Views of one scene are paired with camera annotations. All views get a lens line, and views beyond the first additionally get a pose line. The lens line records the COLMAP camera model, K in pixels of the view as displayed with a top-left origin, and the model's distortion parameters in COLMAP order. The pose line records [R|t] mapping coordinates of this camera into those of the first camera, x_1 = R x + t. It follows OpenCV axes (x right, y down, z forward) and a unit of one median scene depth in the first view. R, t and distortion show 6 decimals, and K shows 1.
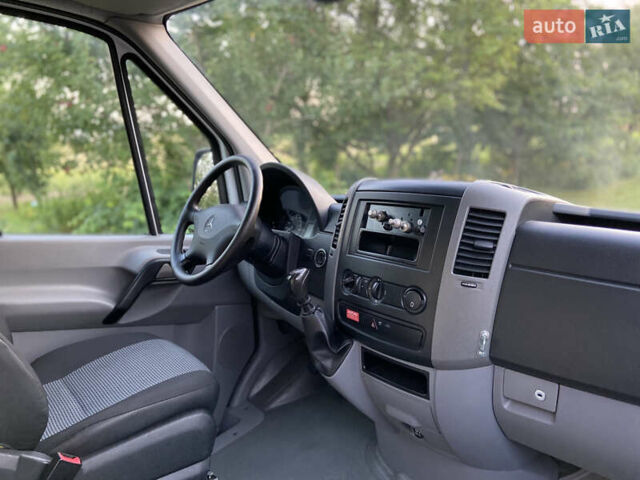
lens RADIAL K [[483.5, 0, 323.4], [0, 483.5, 239.3], [0, 0, 1]] dist [0.094723, -0.131237]
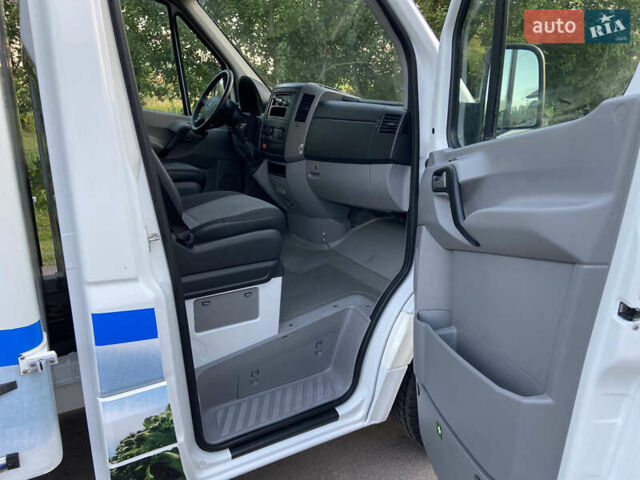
lens RADIAL K [[485.4, 0, 323.9], [0, 485.4, 238.1], [0, 0, 1]] dist [0.121341, -0.163151]
pose [[0.988329, 0.100623, -0.114372, 0.513329], [-0.089732, 0.991261, 0.096696, 0.273562], [0.123103, -0.085305, 0.988721, -0.983495]]
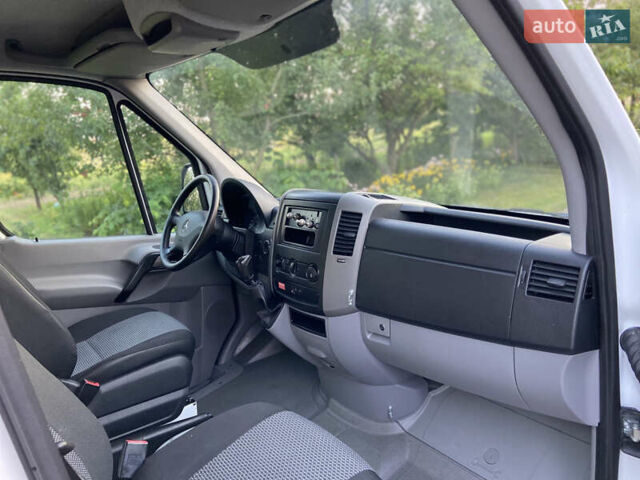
lens RADIAL K [[485.4, 0, 323.9], [0, 485.4, 238.1], [0, 0, 1]] dist [0.121341, -0.163151]
pose [[0.998212, -0.044321, -0.040102, 0.207090], [0.045362, 0.998647, 0.025432, -0.014213], [0.038920, -0.027206, 0.998872, -0.365965]]
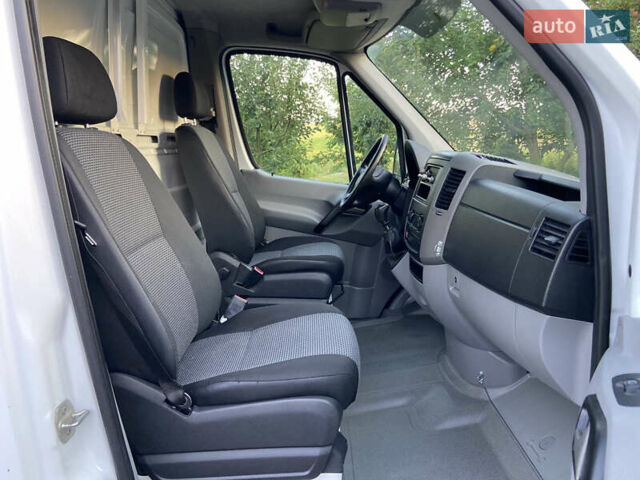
lens RADIAL K [[485.4, 0, 323.9], [0, 485.4, 238.1], [0, 0, 1]] dist [0.121341, -0.163151]
pose [[0.788125, 0.150433, -0.596849, 0.671685], [-0.135340, 0.988296, 0.070383, 0.075258], [0.600451, 0.025307, 0.799261, -0.384615]]
